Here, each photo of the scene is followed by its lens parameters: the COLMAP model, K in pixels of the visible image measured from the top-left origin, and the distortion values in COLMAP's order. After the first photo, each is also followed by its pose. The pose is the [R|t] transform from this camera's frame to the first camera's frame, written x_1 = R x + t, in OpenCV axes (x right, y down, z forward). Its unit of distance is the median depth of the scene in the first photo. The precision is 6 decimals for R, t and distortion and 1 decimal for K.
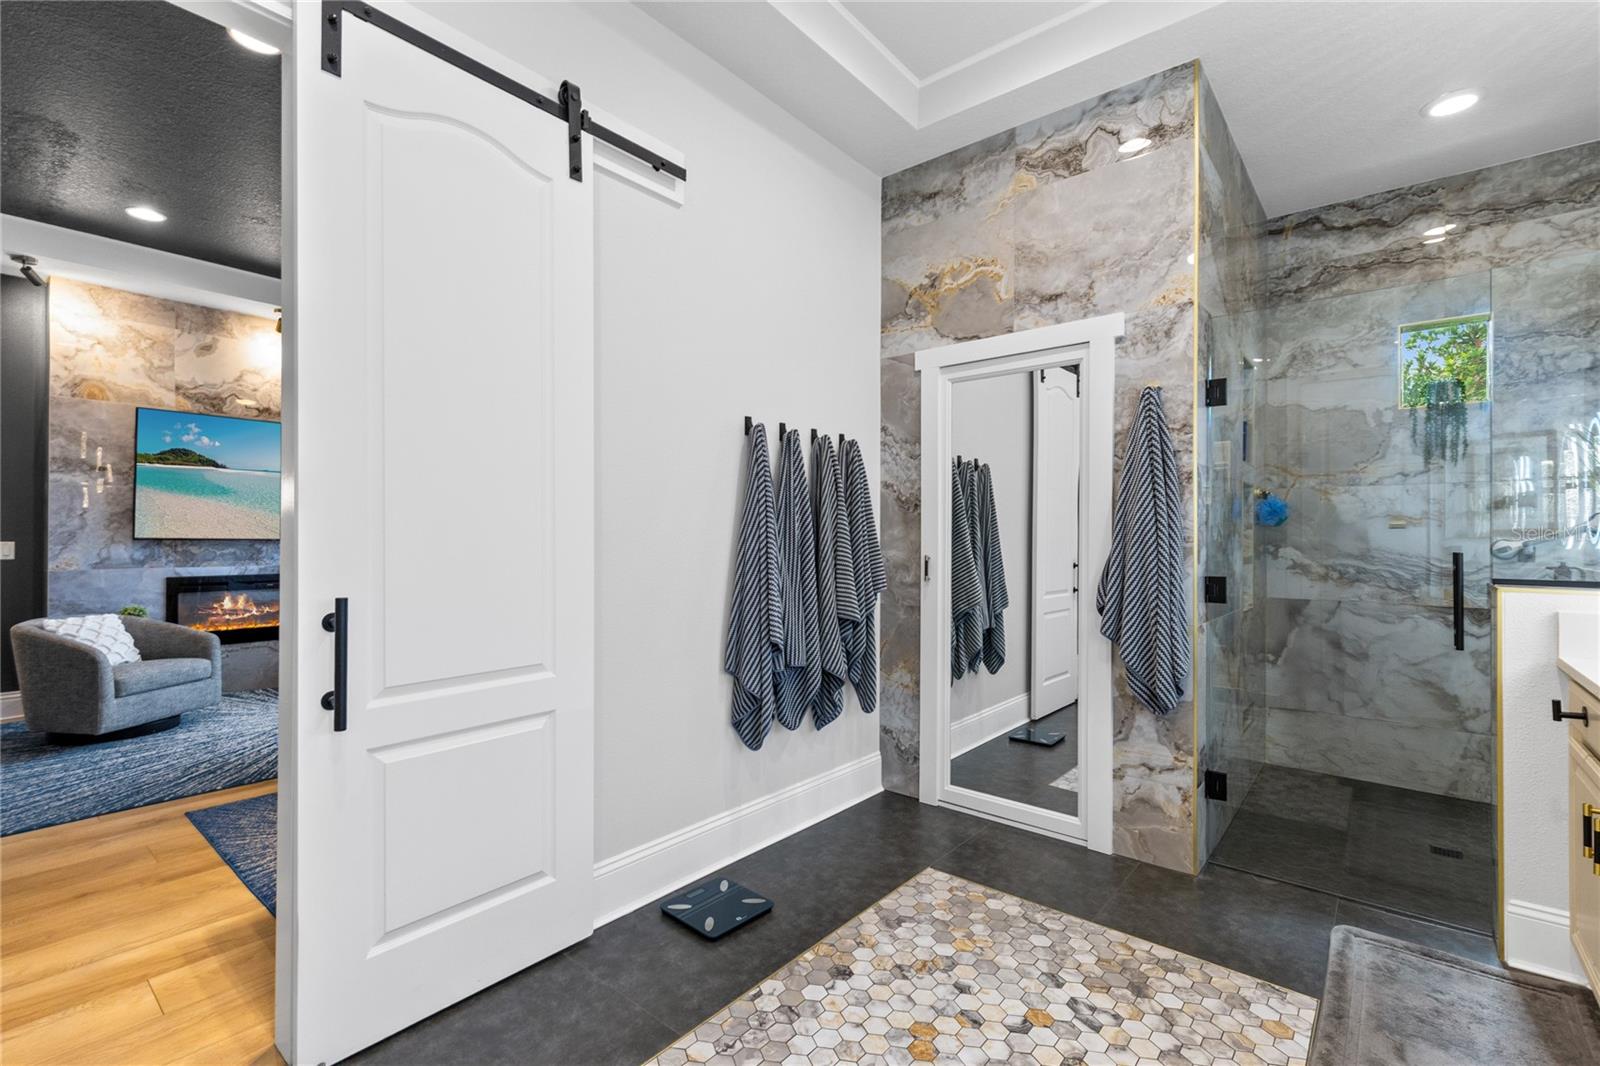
lens RADIAL K [[716.3, 0, 809.7], [0, 716.3, 533.7], [0, 0, 1]] dist [0.007542, -0.001241]
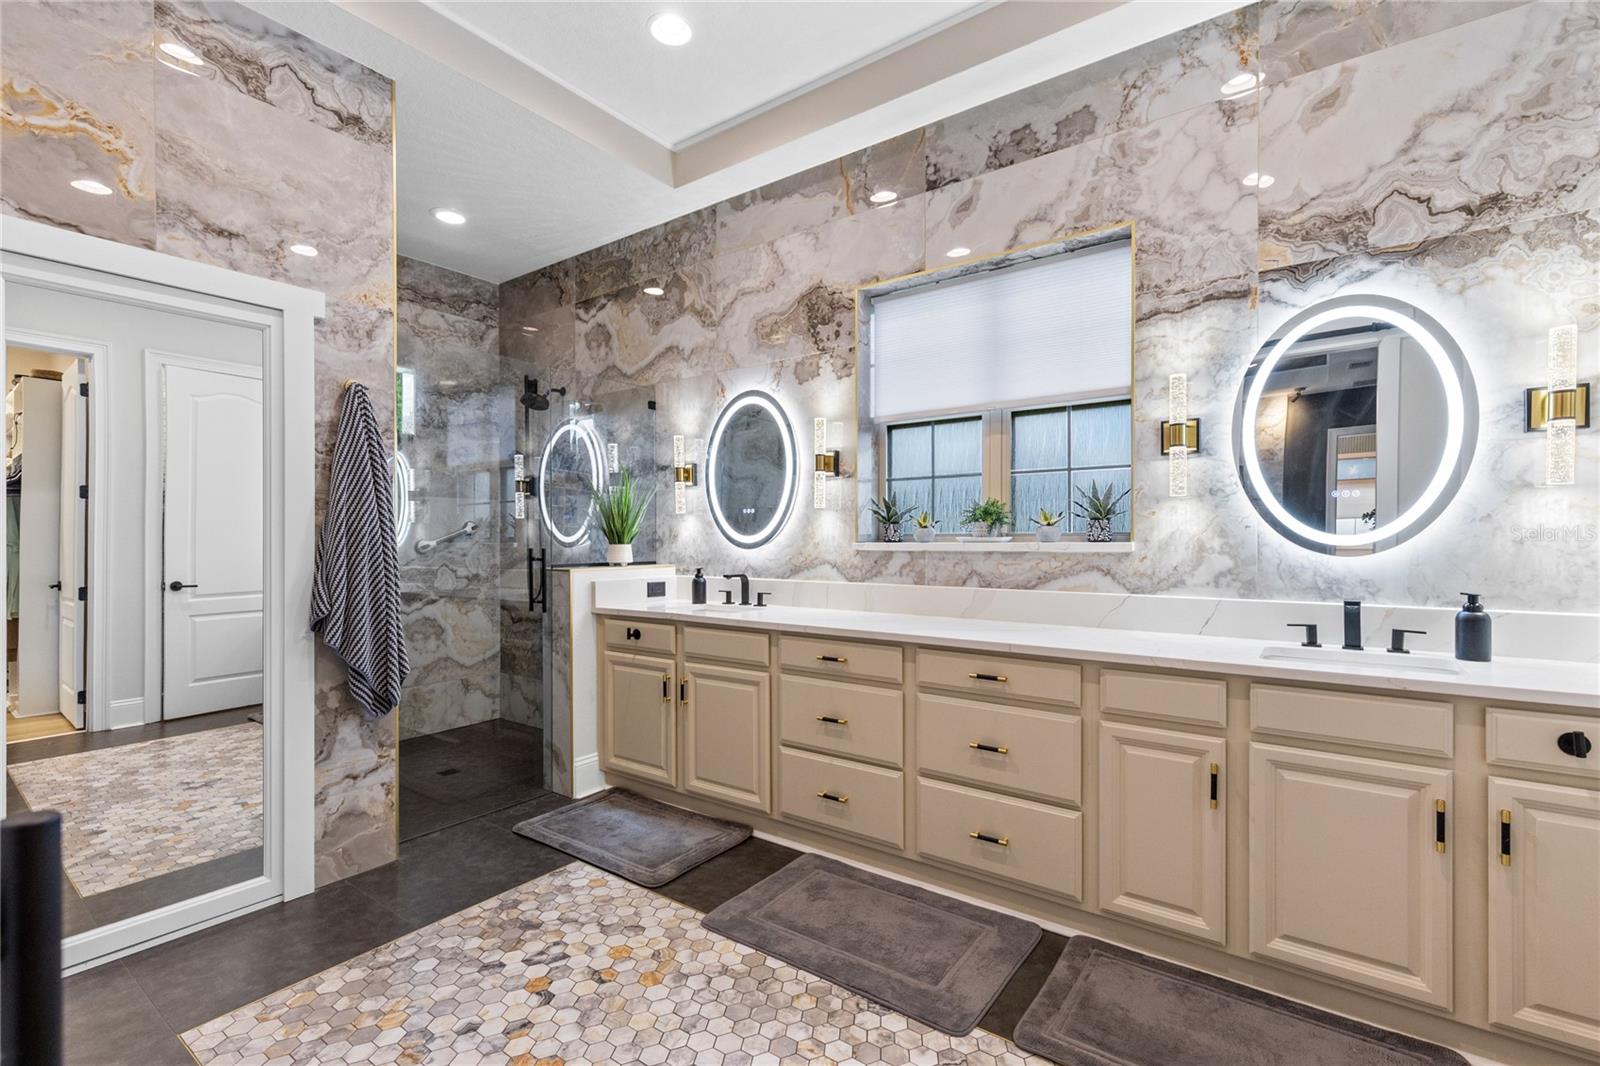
lens RADIAL K [[716.3, 0, 802.7], [0, 716.3, 539.6], [0, 0, 1]] dist [0.007542, -0.001241]
pose [[-0.060989, -0.005347, 0.998124, -0.312325], [-0.004747, 0.999976, 0.005067, -0.001229], [-0.998127, -0.004429, -0.061013, 0.268663]]
